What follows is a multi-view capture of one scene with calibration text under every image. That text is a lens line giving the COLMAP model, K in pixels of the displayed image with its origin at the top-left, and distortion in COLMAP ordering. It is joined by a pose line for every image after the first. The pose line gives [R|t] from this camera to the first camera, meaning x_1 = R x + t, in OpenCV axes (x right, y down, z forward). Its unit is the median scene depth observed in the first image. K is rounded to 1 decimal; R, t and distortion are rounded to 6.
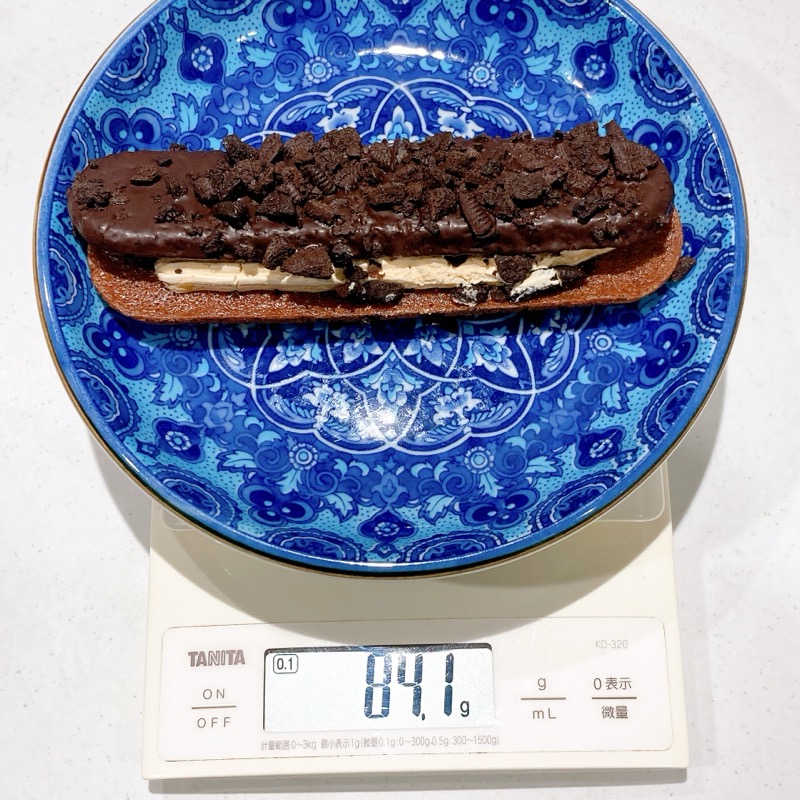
lens RADIAL K [[1413.1, 0, 416.6], [0, 1413.1, 412.4], [0, 0, 1]] dist [0.268906, -1.397179]
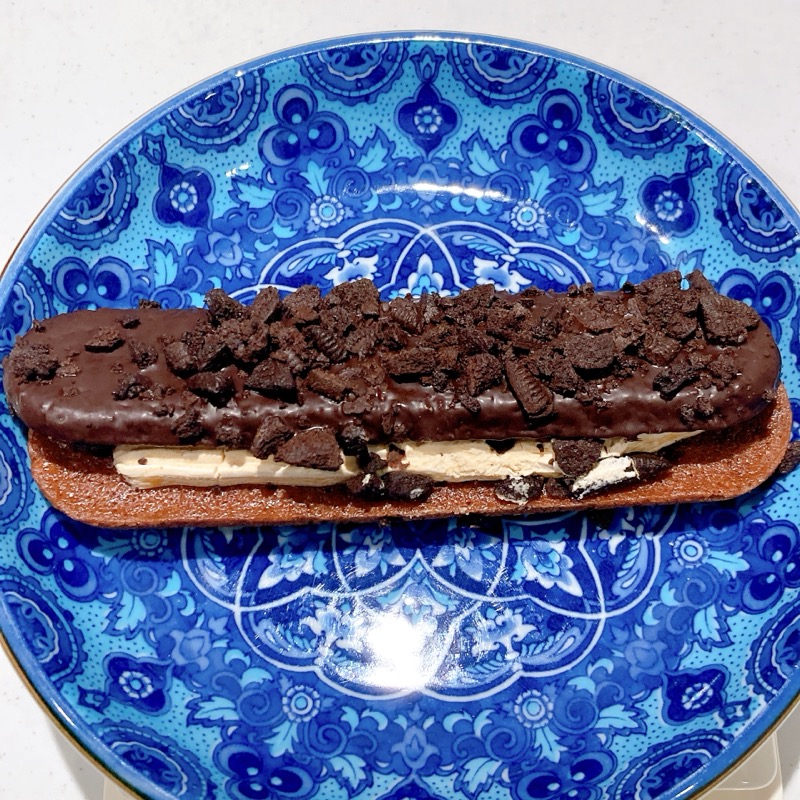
lens RADIAL K [[1413.1, 0, 416.6], [0, 1413.1, 412.4], [0, 0, 1]] dist [0.268906, -1.397179]
pose [[0.999946, -0.001216, -0.010275, -0.010083], [0.000072, 0.993871, -0.110550, -0.038728], [0.010346, 0.110543, 0.993817, 0.222962]]
